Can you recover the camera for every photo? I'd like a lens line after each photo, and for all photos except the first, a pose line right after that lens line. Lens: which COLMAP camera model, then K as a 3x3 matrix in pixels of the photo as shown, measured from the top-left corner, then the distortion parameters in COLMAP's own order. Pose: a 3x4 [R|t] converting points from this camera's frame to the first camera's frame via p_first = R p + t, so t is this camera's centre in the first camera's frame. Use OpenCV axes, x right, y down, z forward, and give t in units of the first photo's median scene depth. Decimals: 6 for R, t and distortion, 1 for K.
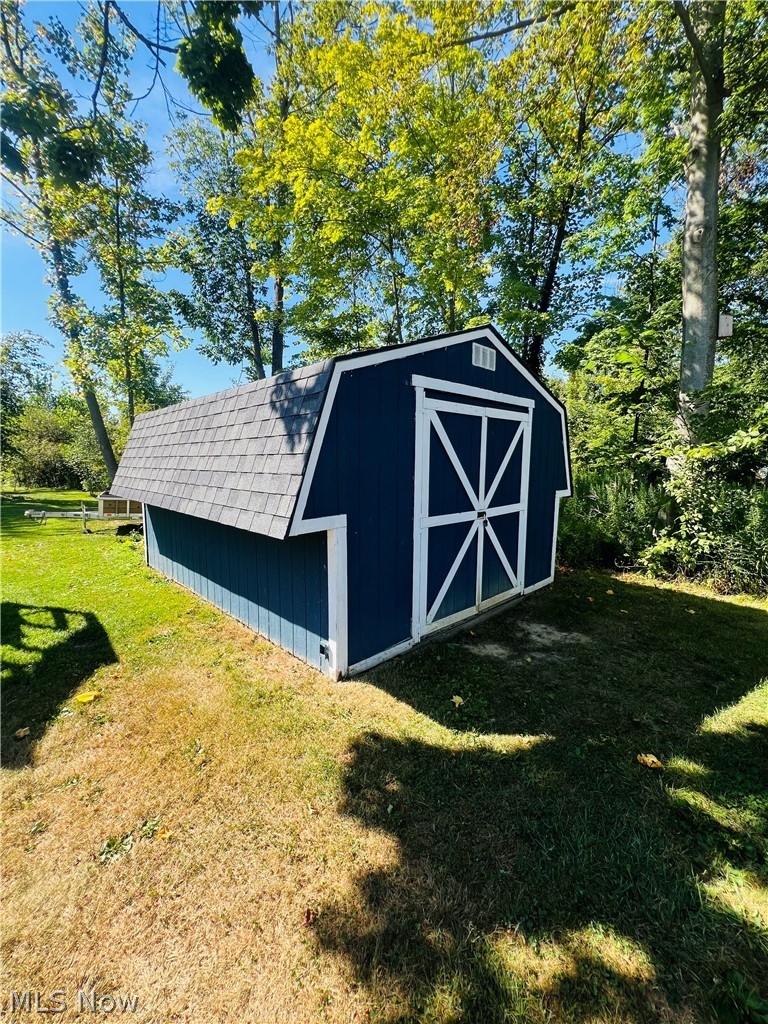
lens RADIAL K [[411.5, 0, 384.3], [0, 411.5, 511.3], [0, 0, 1]] dist [0.000415, 0.000008]
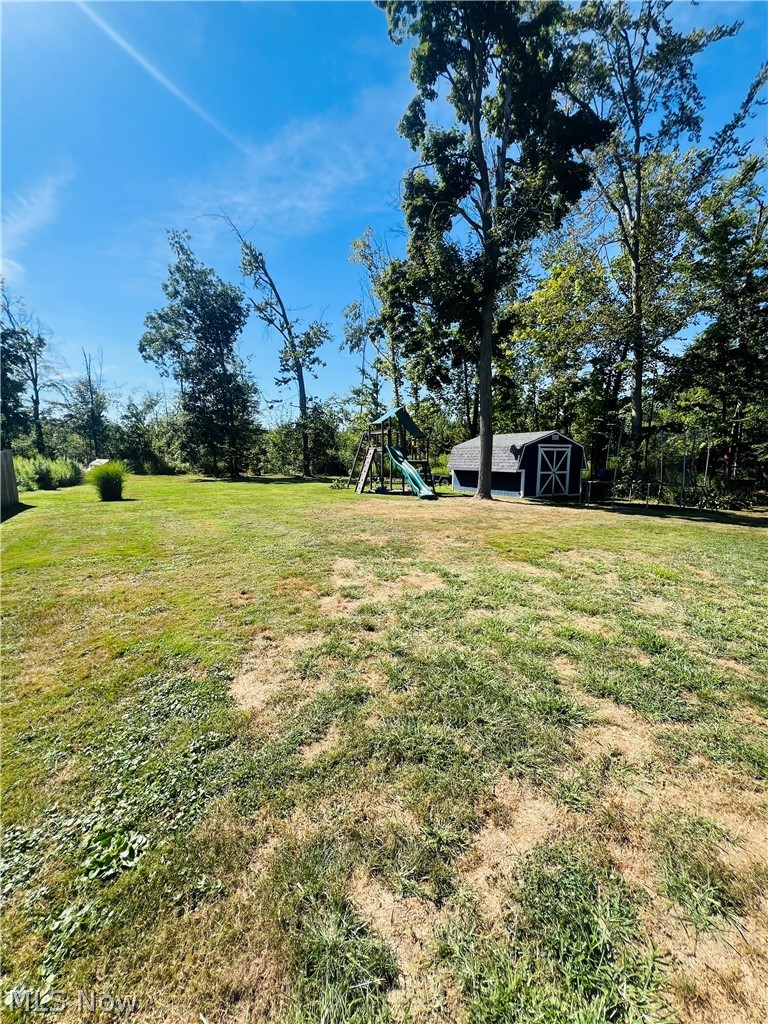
lens RADIAL K [[411.5, 0, 382.7], [0, 411.5, 513.2], [0, 0, 1]] dist [0.000415, 0.000008]
pose [[0.956219, 0.033587, -0.290719, -0.213468], [-0.031633, 0.999434, 0.011421, 0.434733], [0.290938, -0.001725, 0.956740, -3.621028]]
